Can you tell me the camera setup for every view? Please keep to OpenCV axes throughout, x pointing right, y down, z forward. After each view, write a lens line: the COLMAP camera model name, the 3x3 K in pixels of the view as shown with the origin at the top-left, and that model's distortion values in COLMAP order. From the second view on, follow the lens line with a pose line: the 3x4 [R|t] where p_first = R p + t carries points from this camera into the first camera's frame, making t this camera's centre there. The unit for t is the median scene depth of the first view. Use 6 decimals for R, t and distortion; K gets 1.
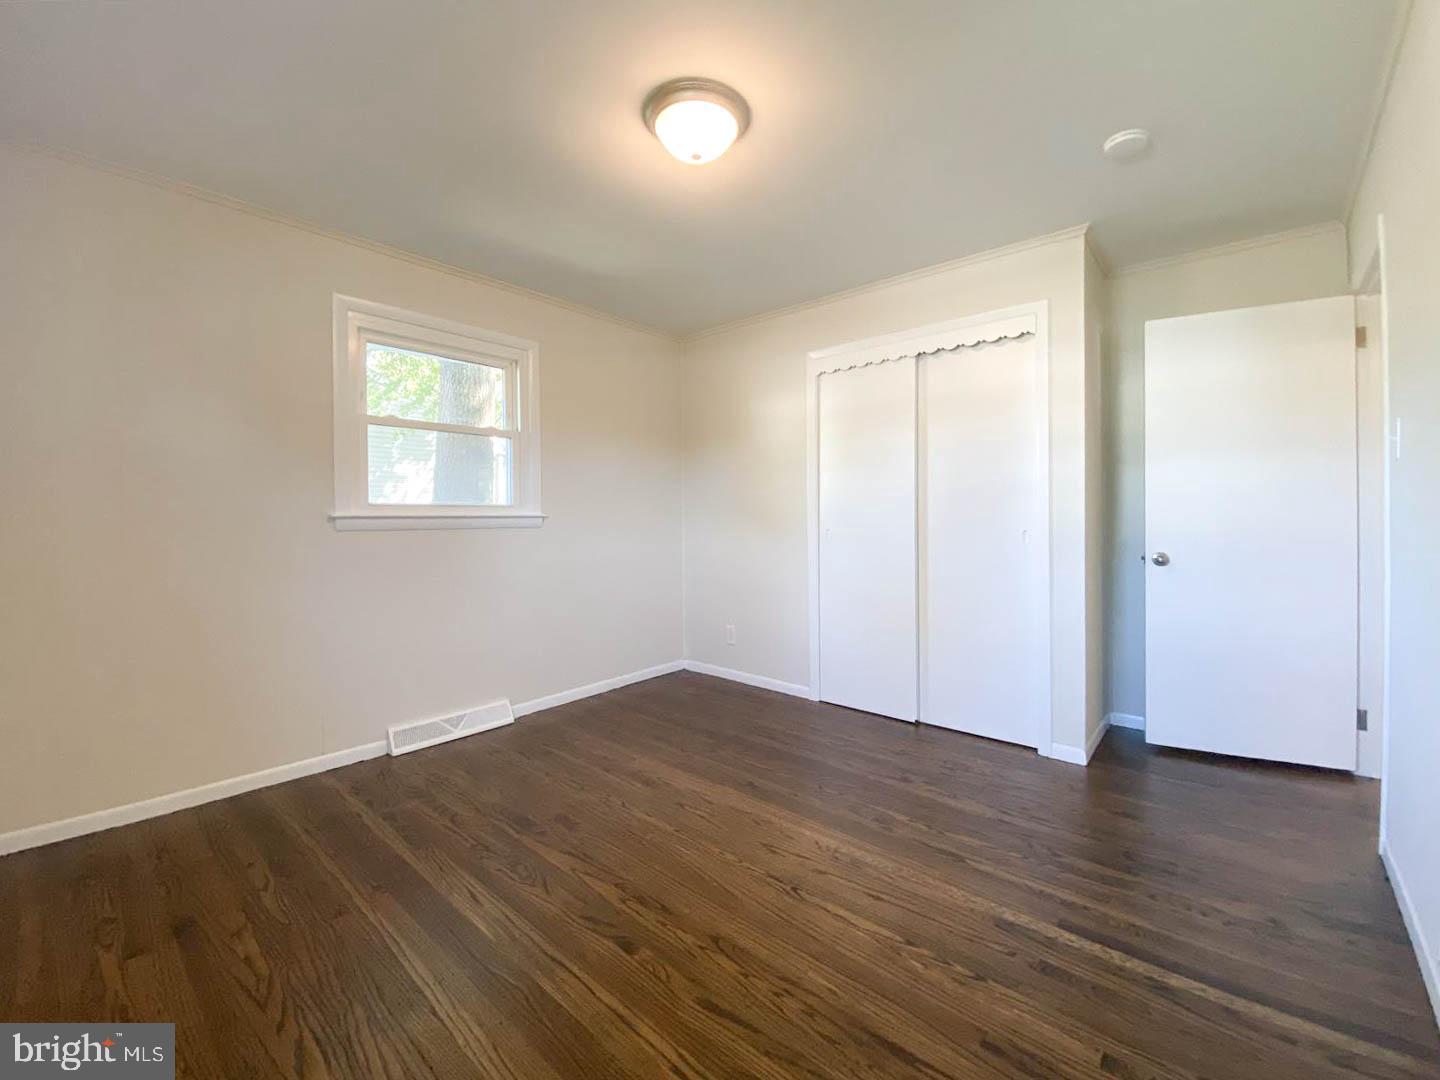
lens RADIAL K [[619.2, 0, 722.9], [0, 619.2, 513.3], [0, 0, 1]] dist [0.034298, -0.028669]
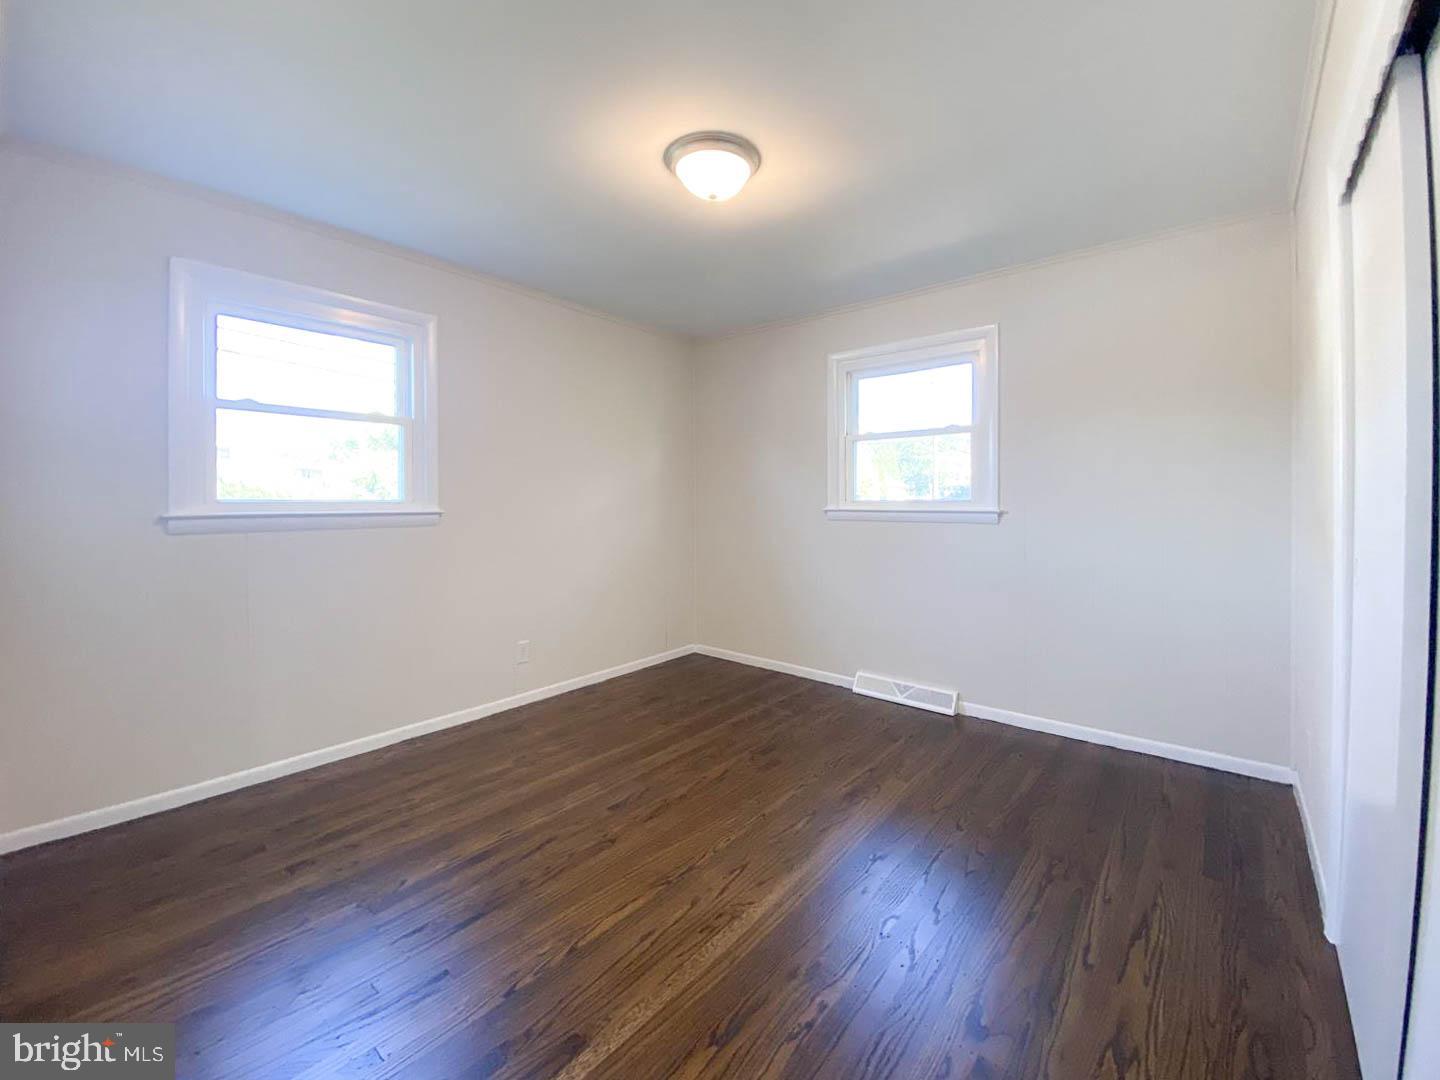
lens RADIAL K [[587.8, 0, 712.4], [0, 587.8, 504.7], [0, 0, 1]] dist [0.029213, -0.023979]
pose [[0.006065, 0.017799, -0.999823, 0.715995], [0.005738, 0.999824, 0.017834, -0.031446], [0.999965, -0.005845, 0.005962, 0.700076]]
